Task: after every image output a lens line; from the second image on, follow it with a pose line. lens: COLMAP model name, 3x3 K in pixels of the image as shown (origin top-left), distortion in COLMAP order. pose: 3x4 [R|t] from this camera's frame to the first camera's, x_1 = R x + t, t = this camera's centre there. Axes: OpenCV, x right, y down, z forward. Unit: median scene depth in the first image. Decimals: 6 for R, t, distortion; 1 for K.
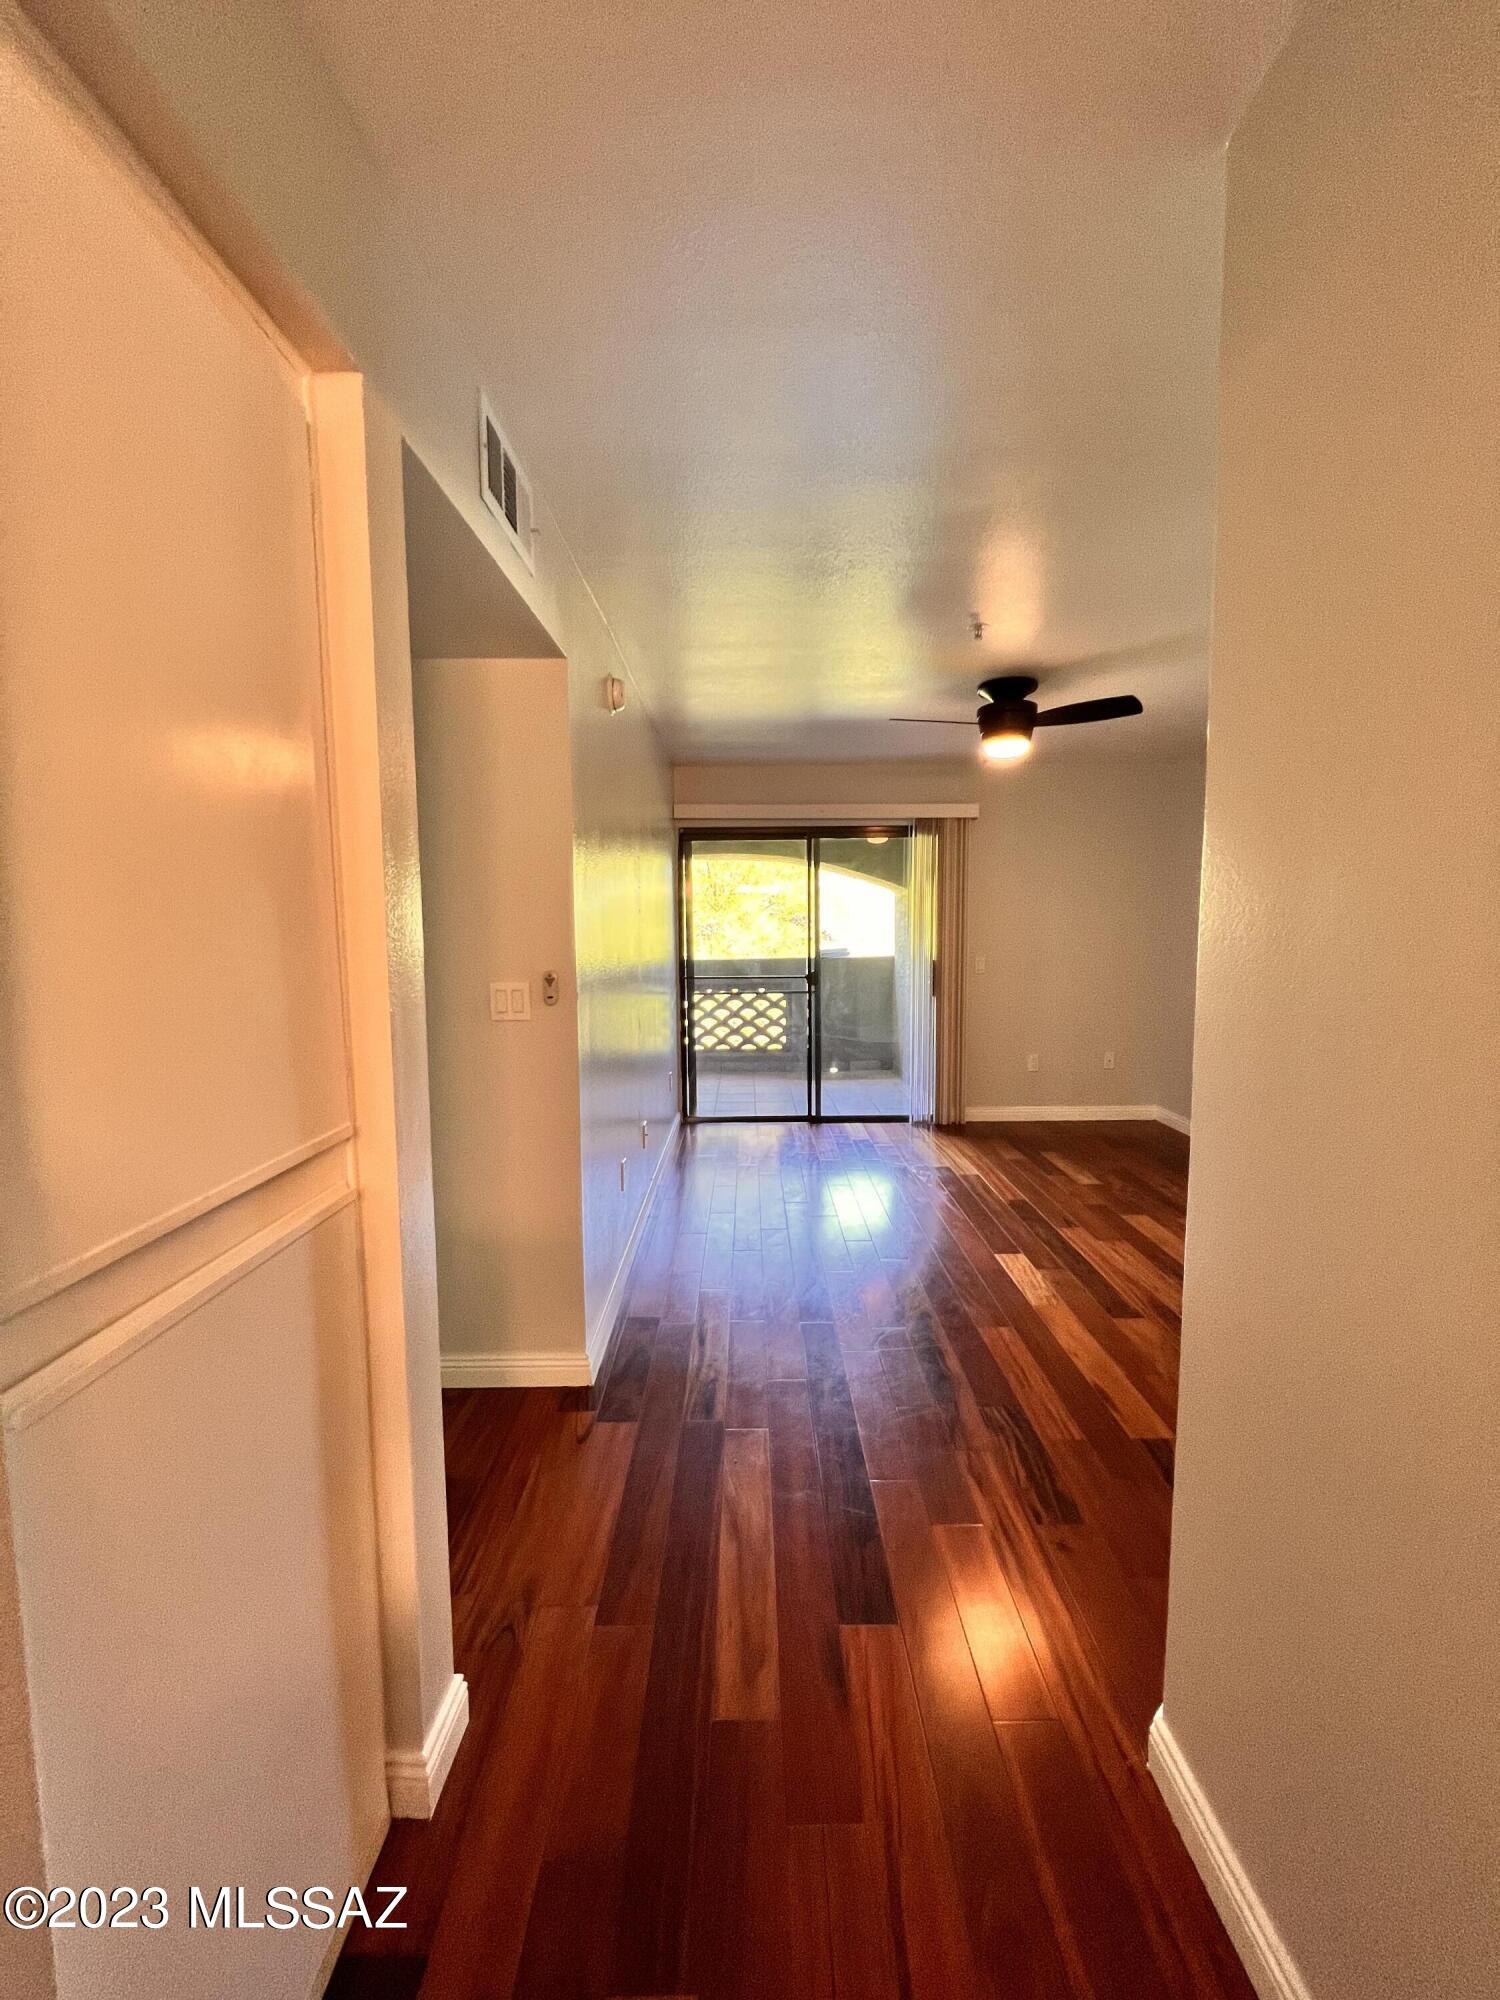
lens RADIAL K [[800.0, 0, 753.6], [0, 800.0, 999.8], [0, 0, 1]] dist [-0.002613, 0.001211]
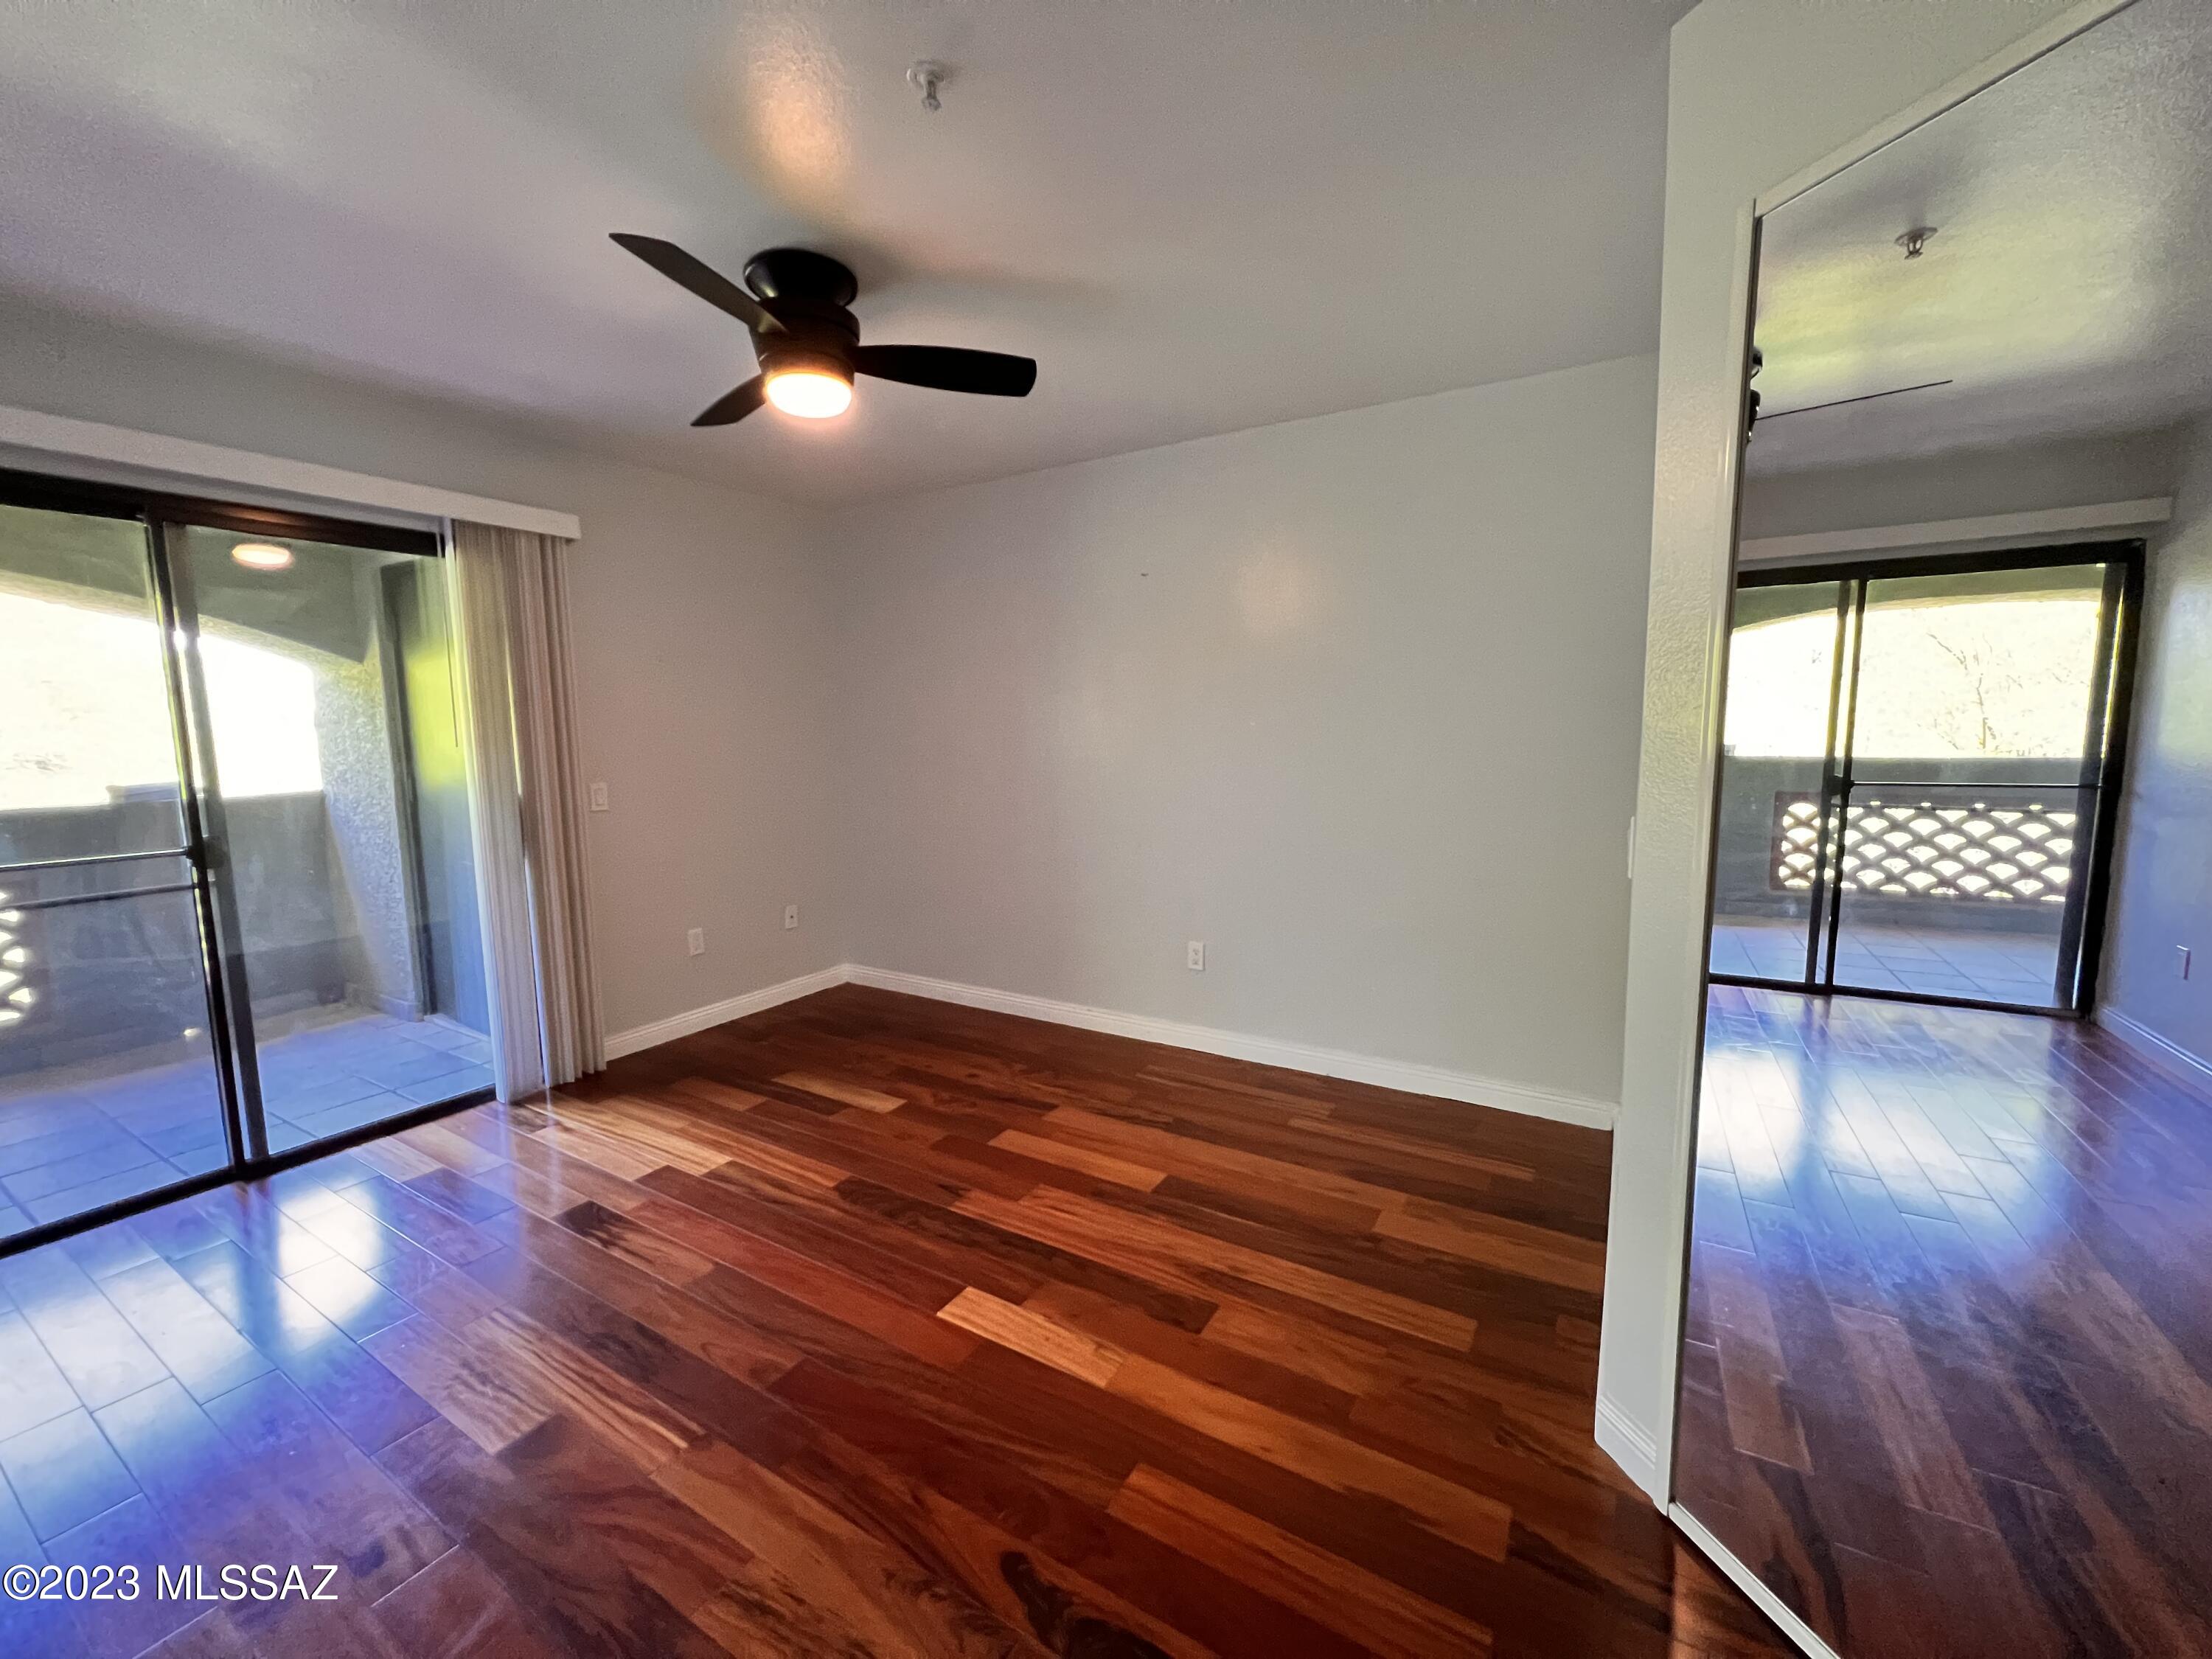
lens RADIAL K [[884.8, 0, 1098.6], [0, 884.8, 829.2], [0, 0, 1]] dist [-0.002613, 0.001211]
pose [[0.523721, -0.098645, 0.846159, -0.079444], [0.087429, 0.994252, 0.061797, -0.028363], [-0.847391, 0.041615, 0.529336, 0.357514]]
